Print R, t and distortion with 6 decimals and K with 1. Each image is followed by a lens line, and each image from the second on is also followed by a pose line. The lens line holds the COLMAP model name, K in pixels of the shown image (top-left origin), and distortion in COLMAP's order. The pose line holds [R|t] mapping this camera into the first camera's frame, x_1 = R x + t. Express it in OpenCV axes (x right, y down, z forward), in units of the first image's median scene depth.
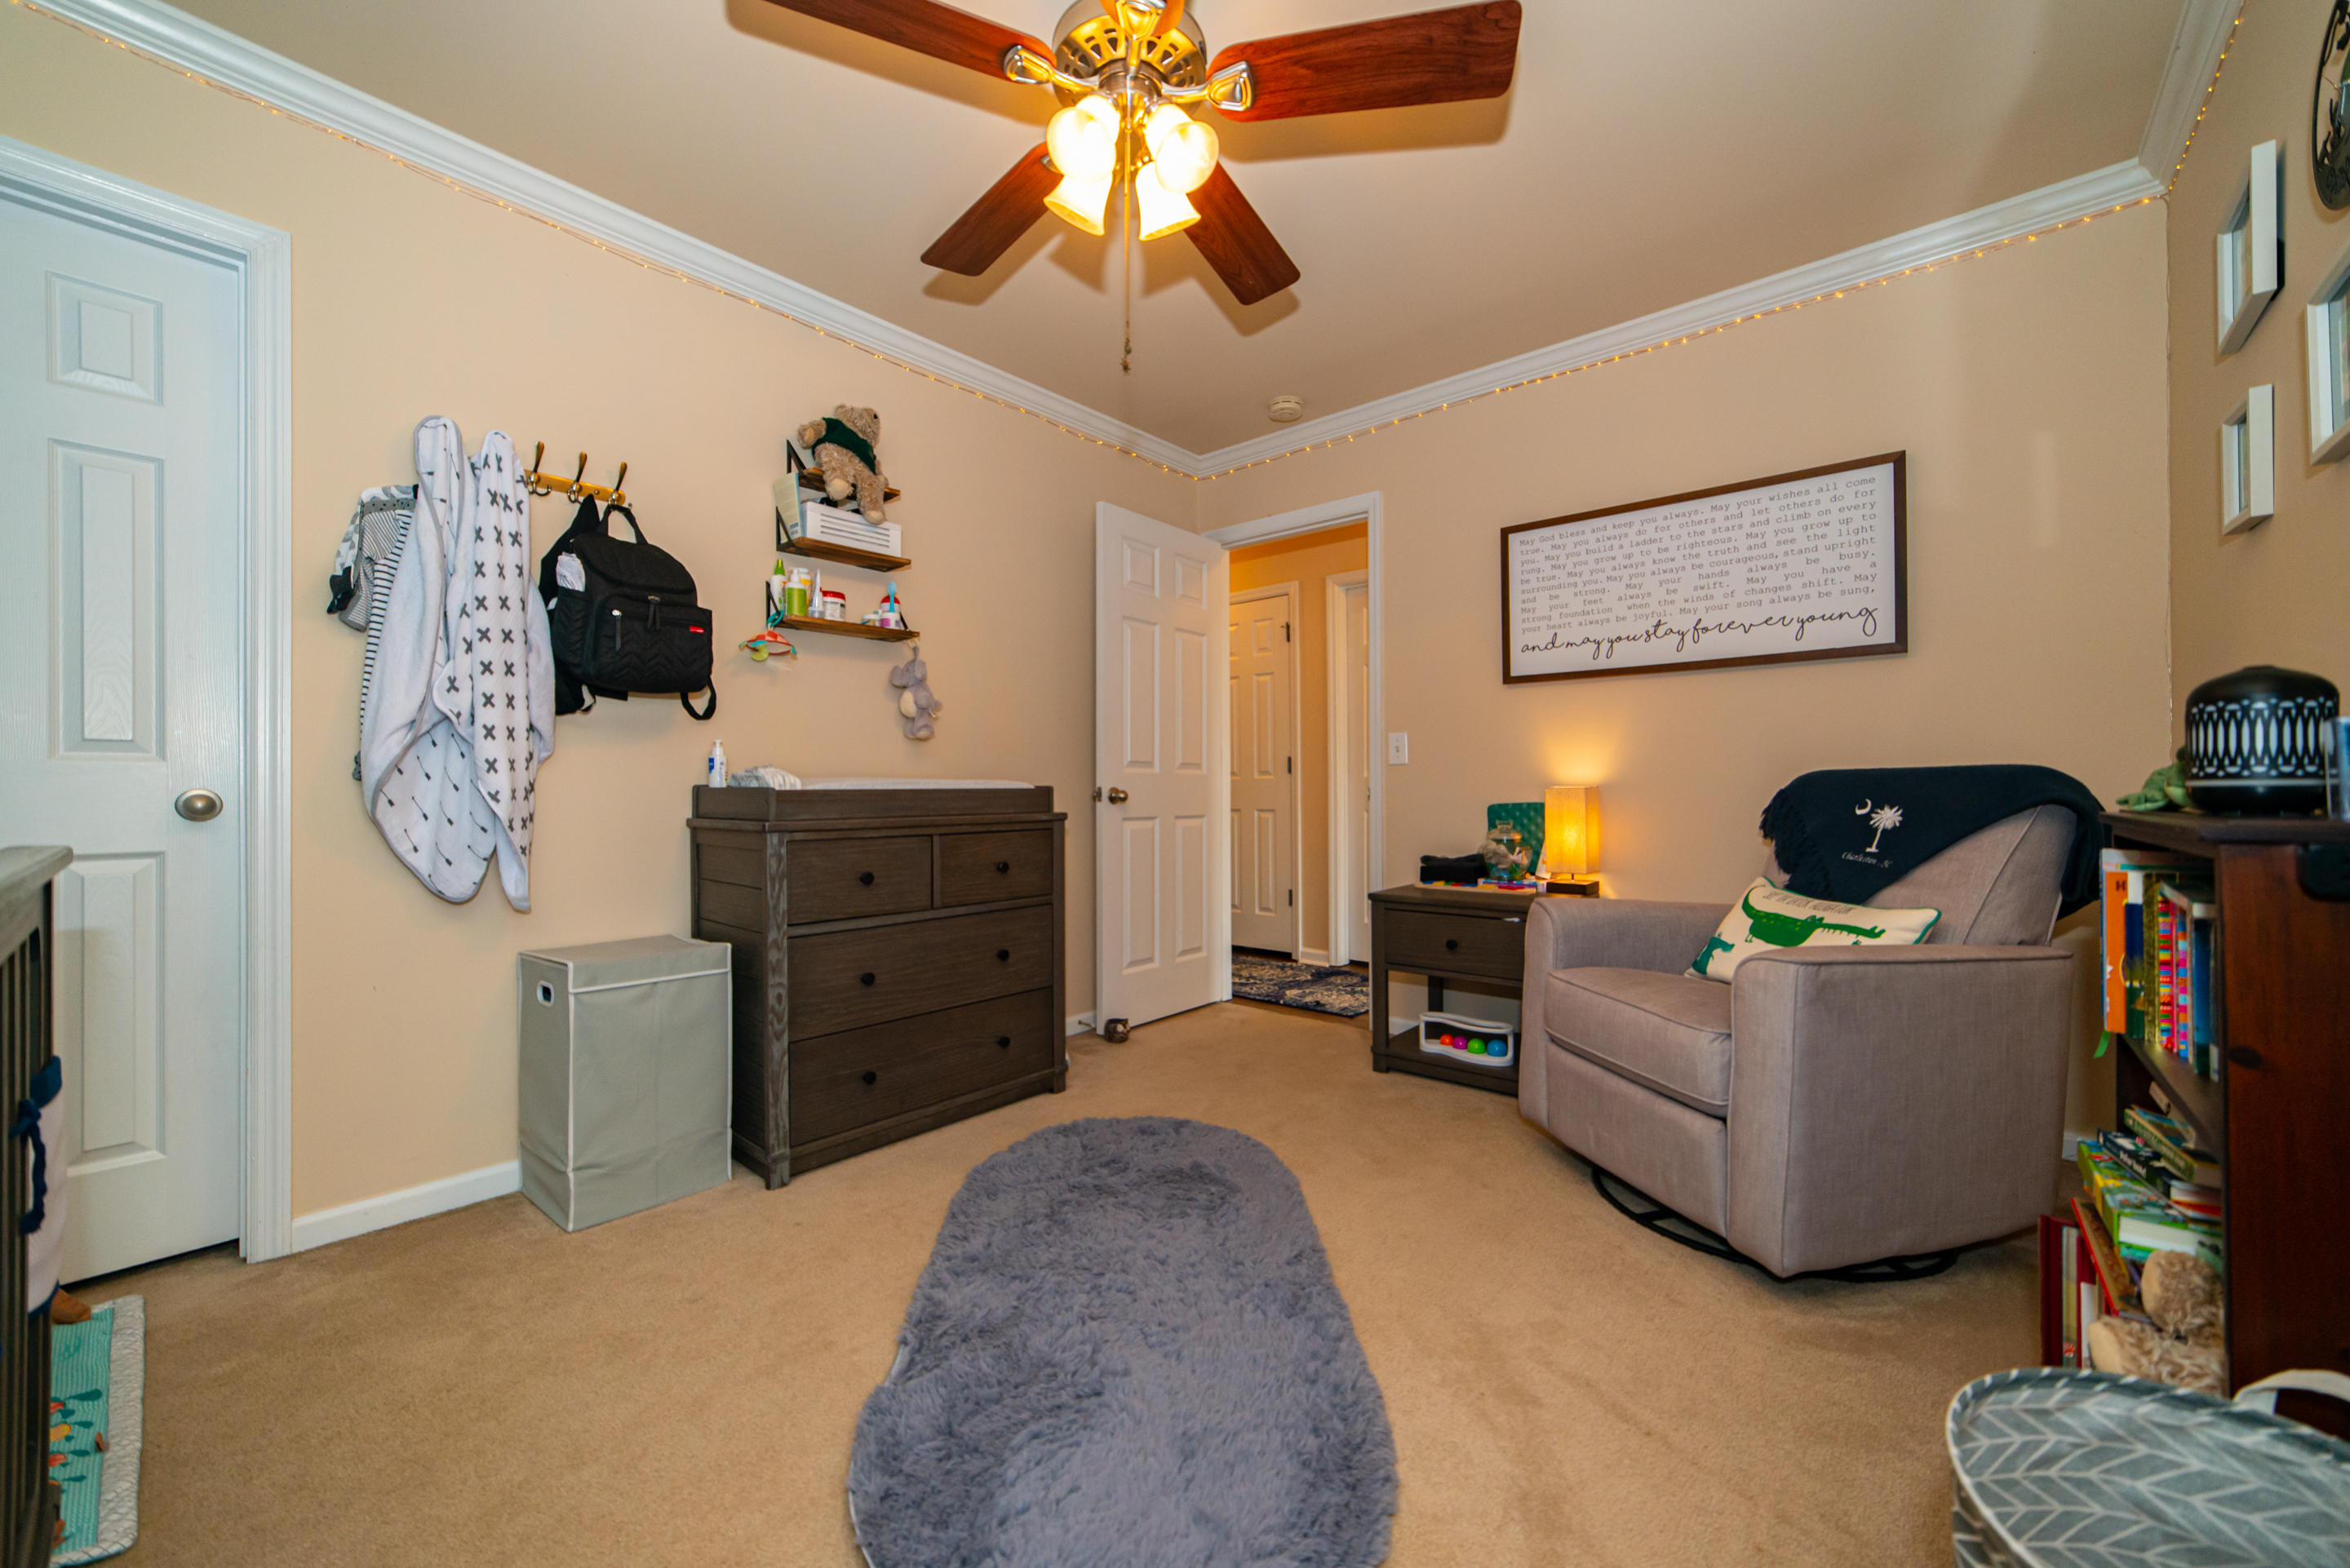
lens RADIAL K [[904.8, 0, 1175.2], [0, 904.8, 789.2], [0, 0, 1]] dist [-0.021769, 0.009333]
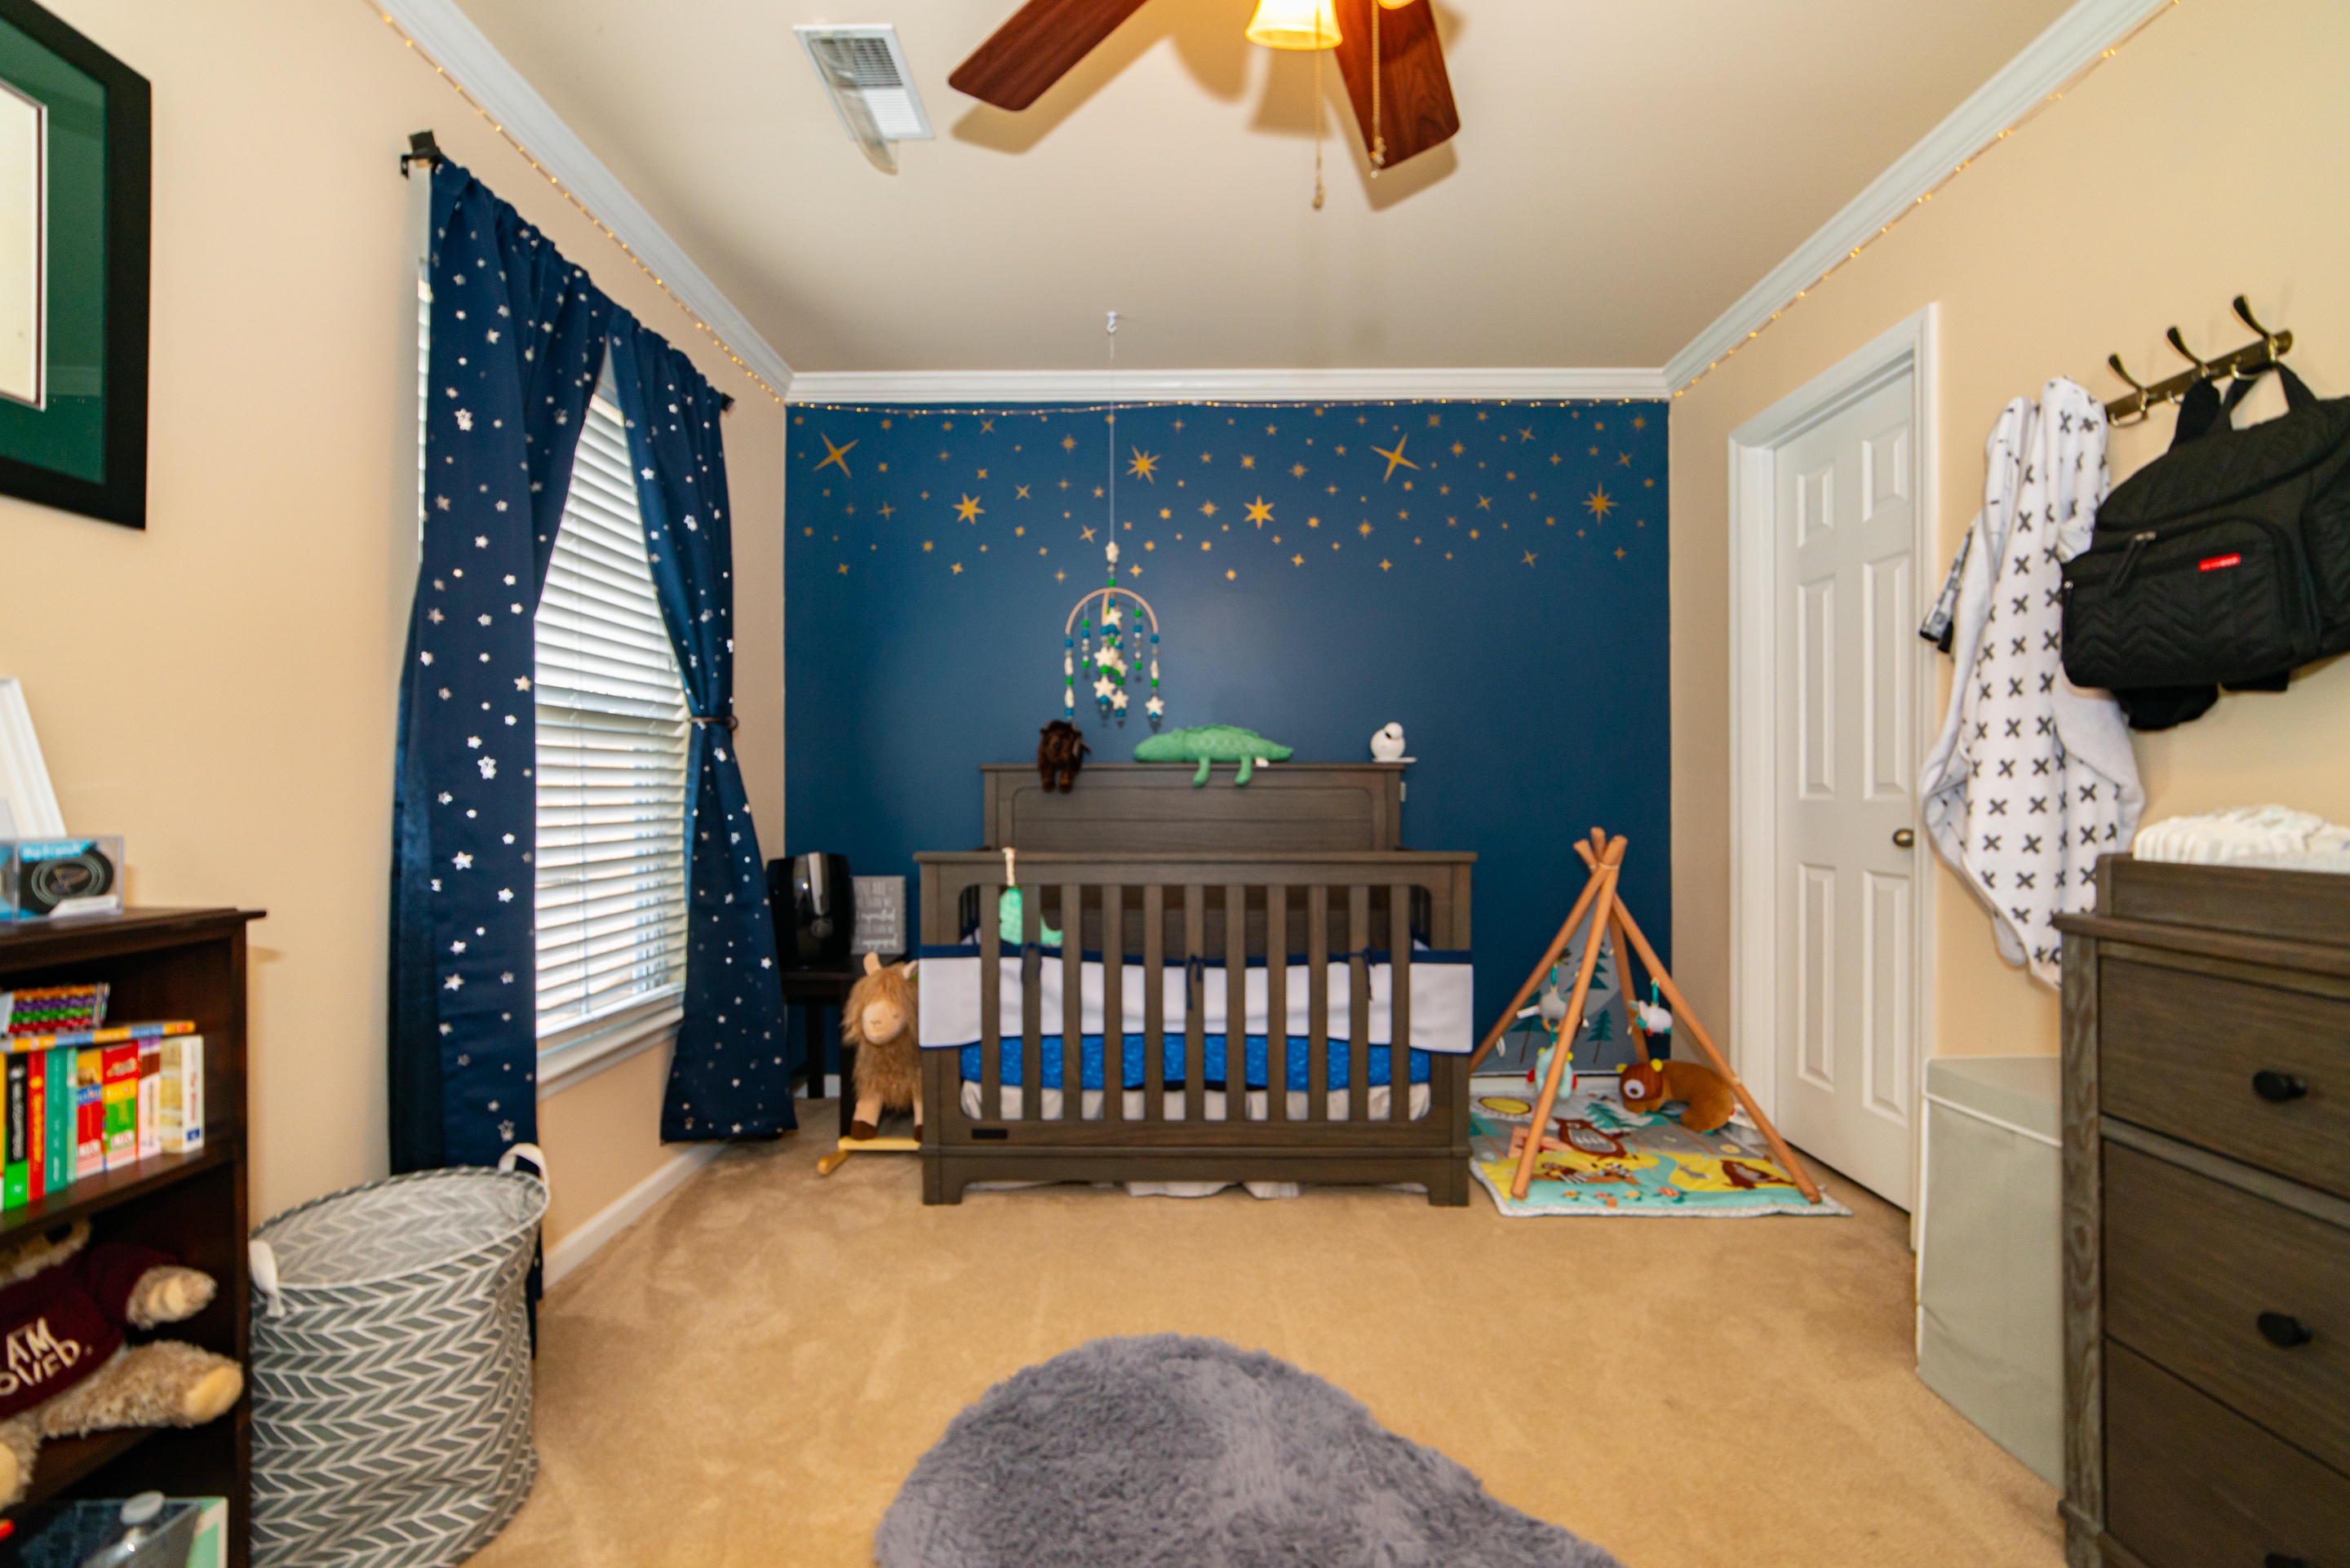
lens RADIAL K [[904.8, 0, 1175.2], [0, 904.8, 789.2], [0, 0, 1]] dist [-0.021769, 0.009333]
pose [[-0.777747, 0.006632, -0.628542, 0.246719], [0.012059, 0.999918, -0.004372, -0.033674], [0.628462, -0.010980, -0.777763, 0.805949]]
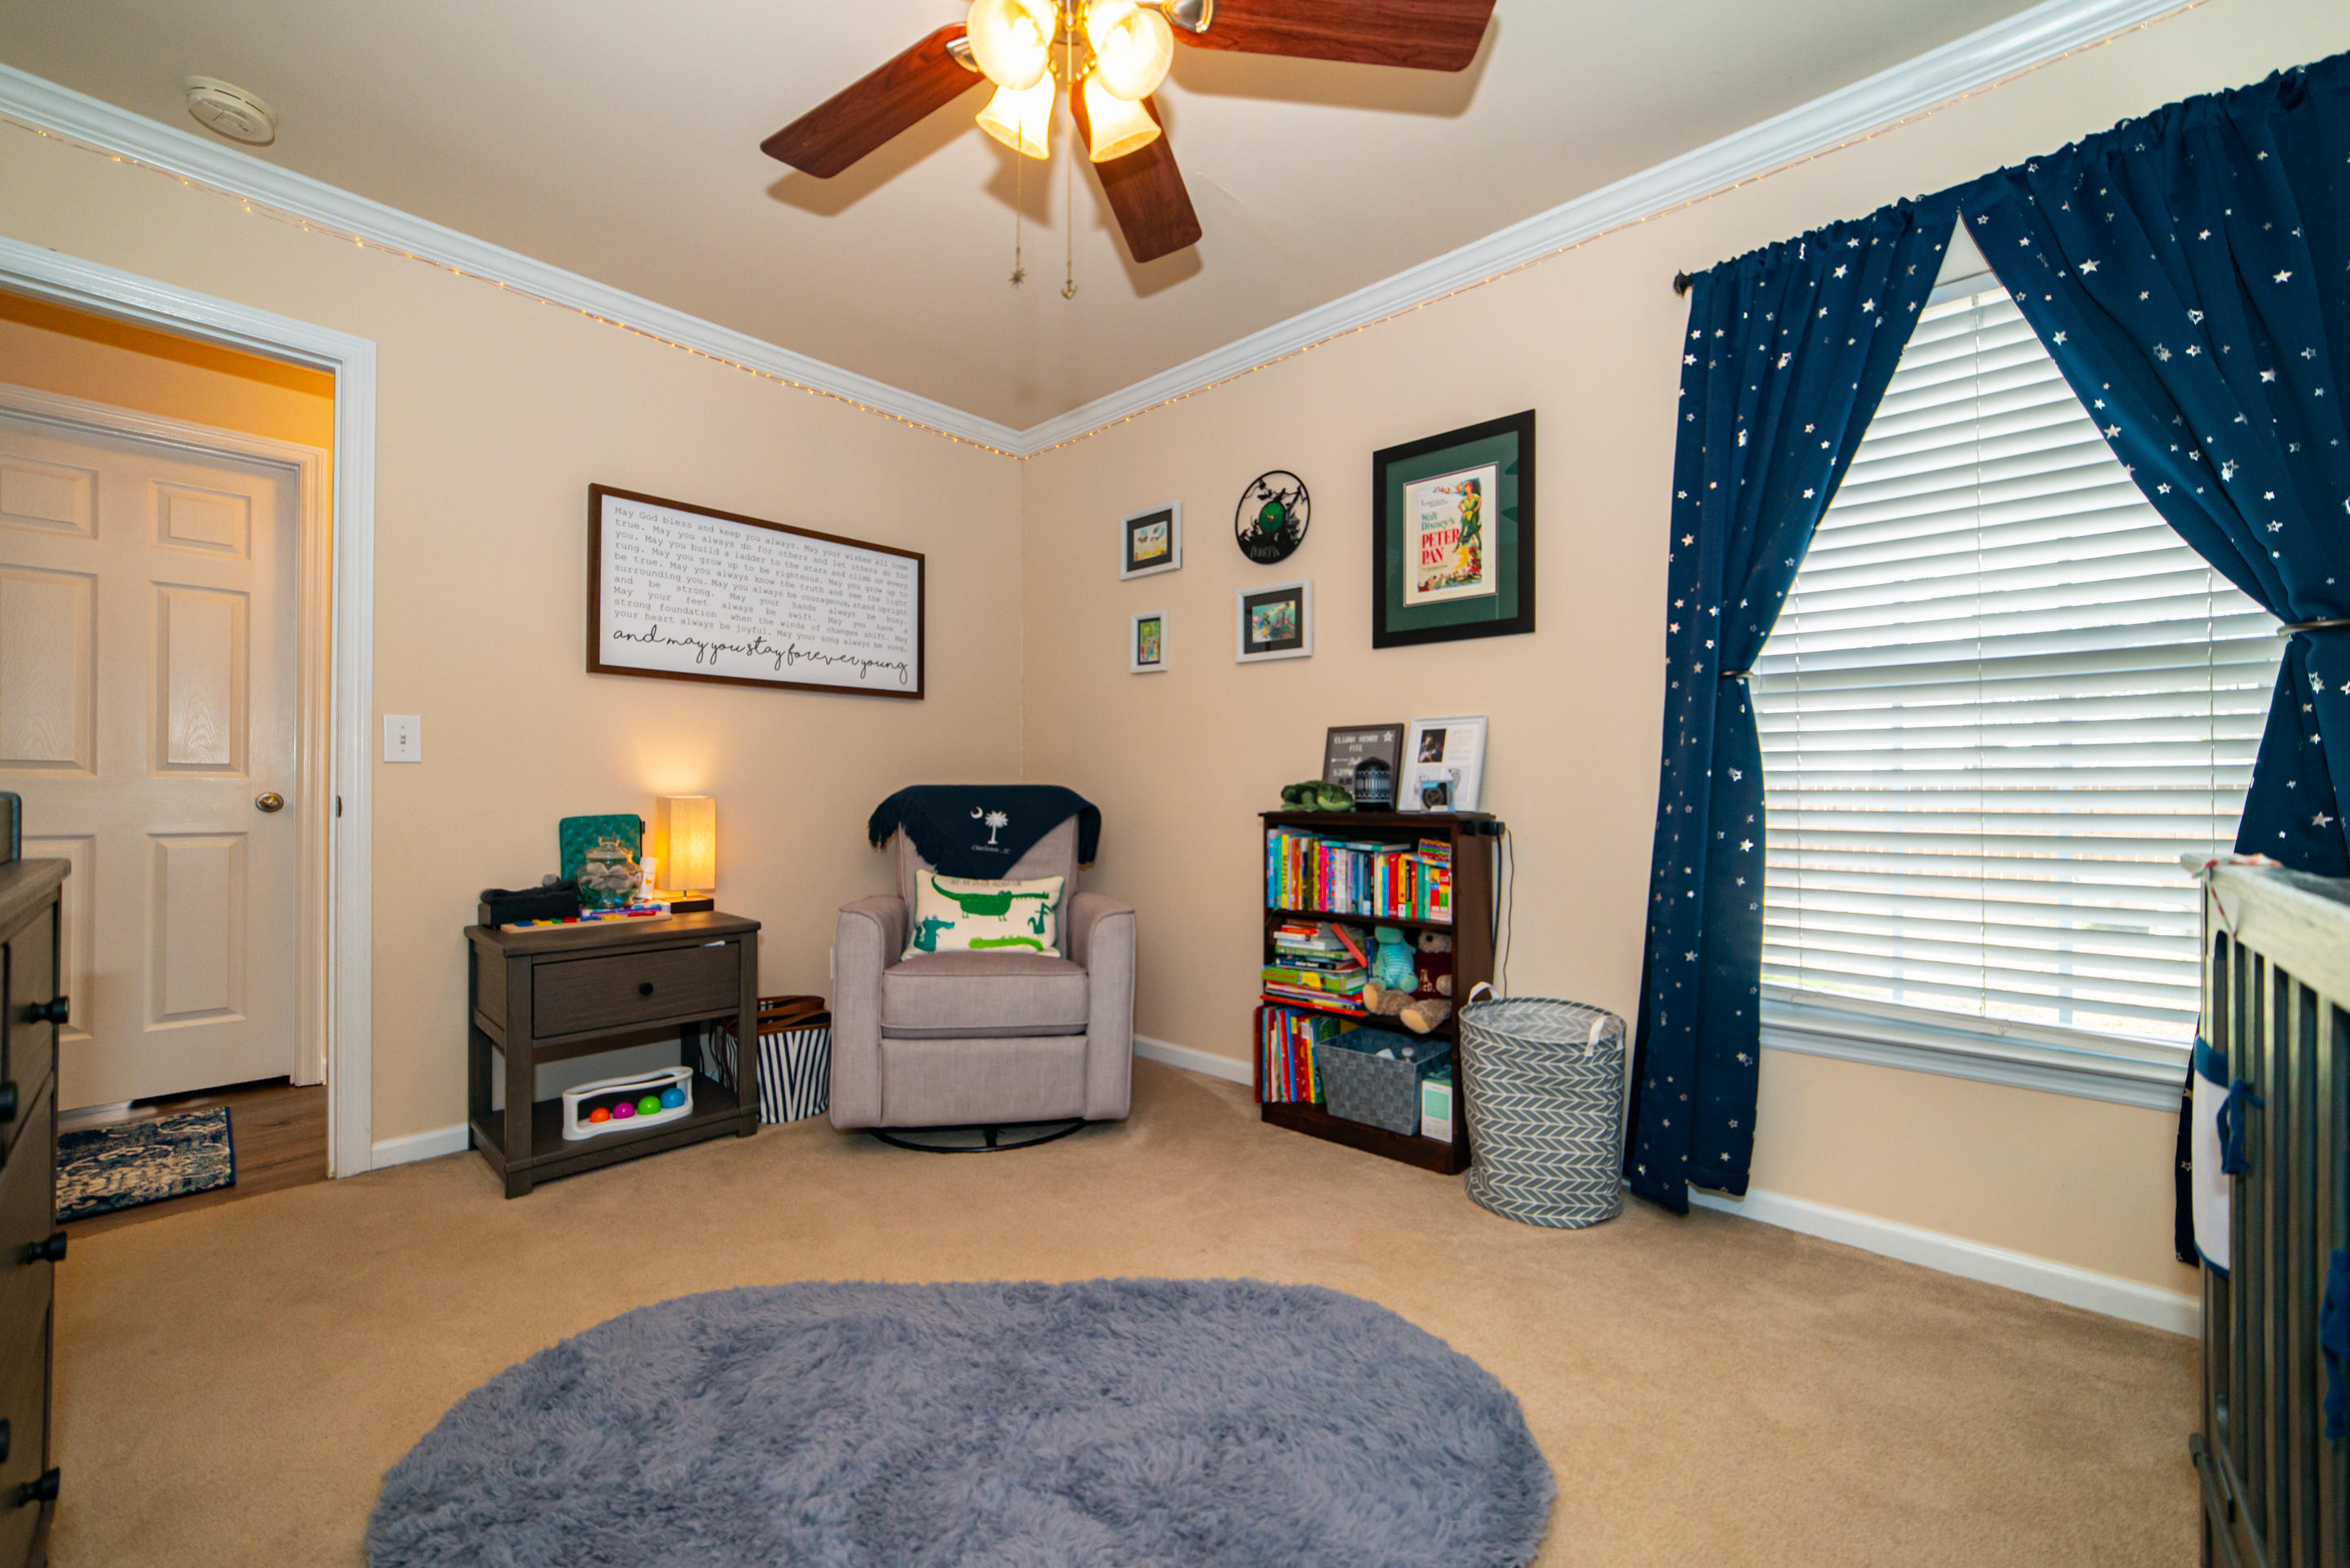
lens RADIAL K [[904.8, 0, 1175.2], [0, 904.8, 789.2], [0, 0, 1]] dist [-0.021769, 0.009333]
pose [[0.043237, 0.007537, 0.999036, -0.494916], [-0.005543, 0.999958, -0.007304, -0.006344], [-0.999049, -0.005222, 0.043277, 0.485264]]
